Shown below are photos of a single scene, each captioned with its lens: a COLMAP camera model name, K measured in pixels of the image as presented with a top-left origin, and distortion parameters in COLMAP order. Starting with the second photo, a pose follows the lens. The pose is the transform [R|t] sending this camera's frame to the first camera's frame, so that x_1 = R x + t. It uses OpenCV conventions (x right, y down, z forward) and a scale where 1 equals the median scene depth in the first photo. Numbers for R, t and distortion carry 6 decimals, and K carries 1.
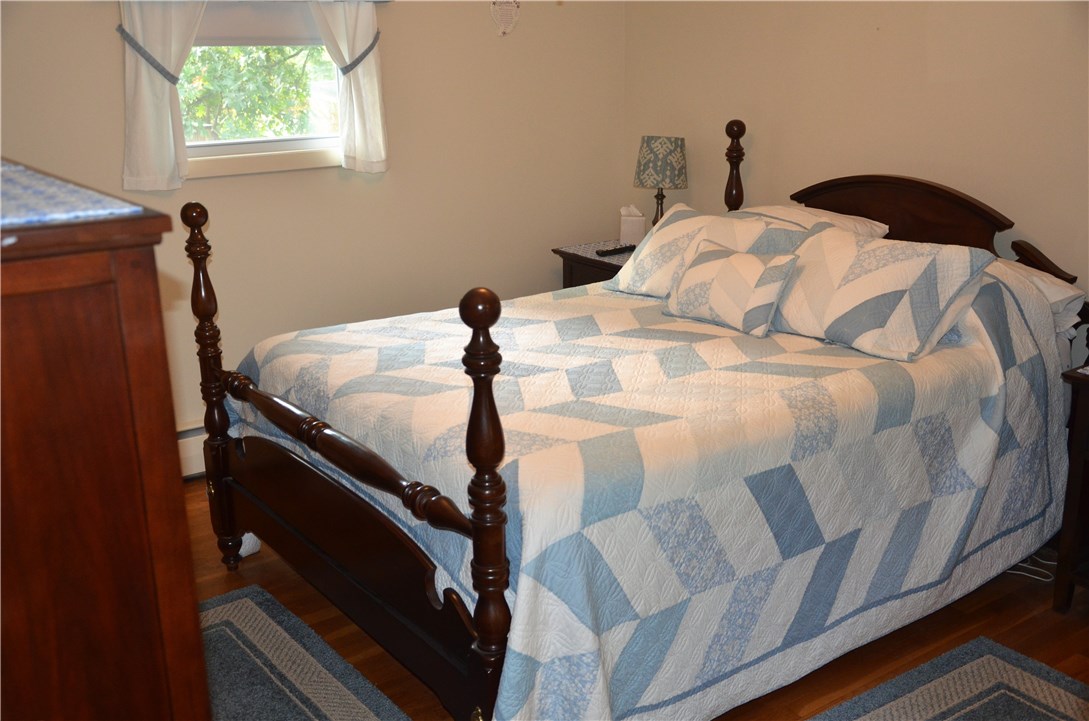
lens RADIAL K [[1116.7, 0, 539.0], [0, 1116.7, 366.8], [0, 0, 1]] dist [-0.052784, 0.262966]
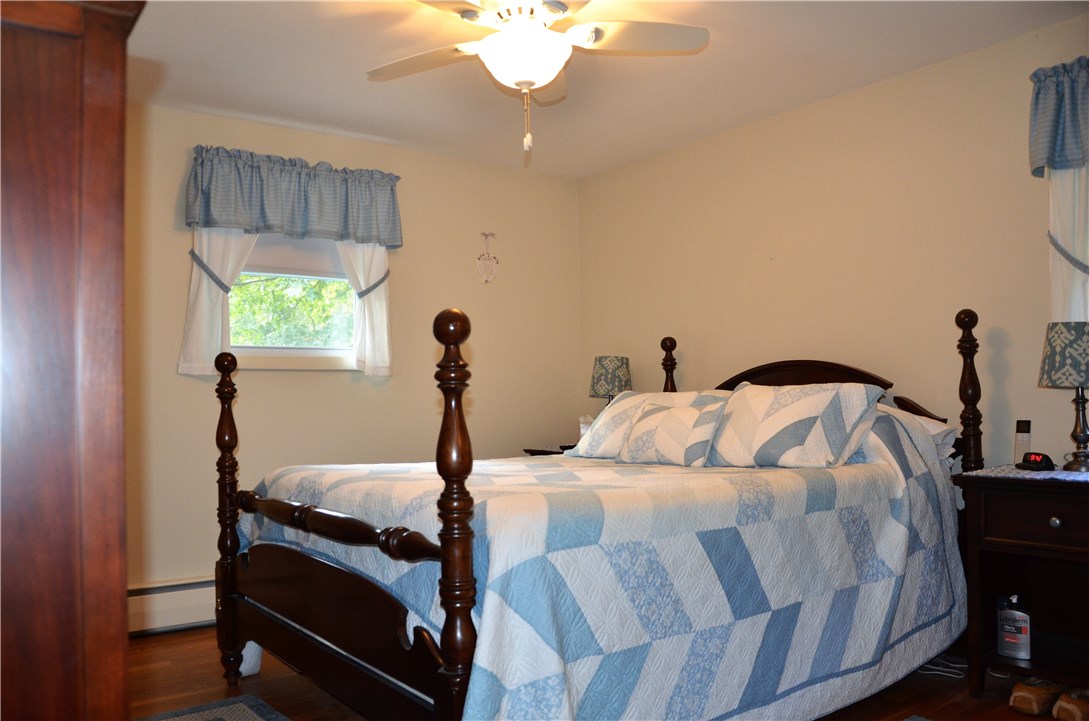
lens RADIAL K [[856.2, 0, 539.2], [0, 856.2, 362.3], [0, 0, 1]] dist [-0.150030, 0.119953]
pose [[0.999689, 0.001567, 0.024886, 0.008616], [0.006405, 0.948400, -0.317012, 0.168000], [-0.024099, 0.317073, 0.948095, 0.137935]]
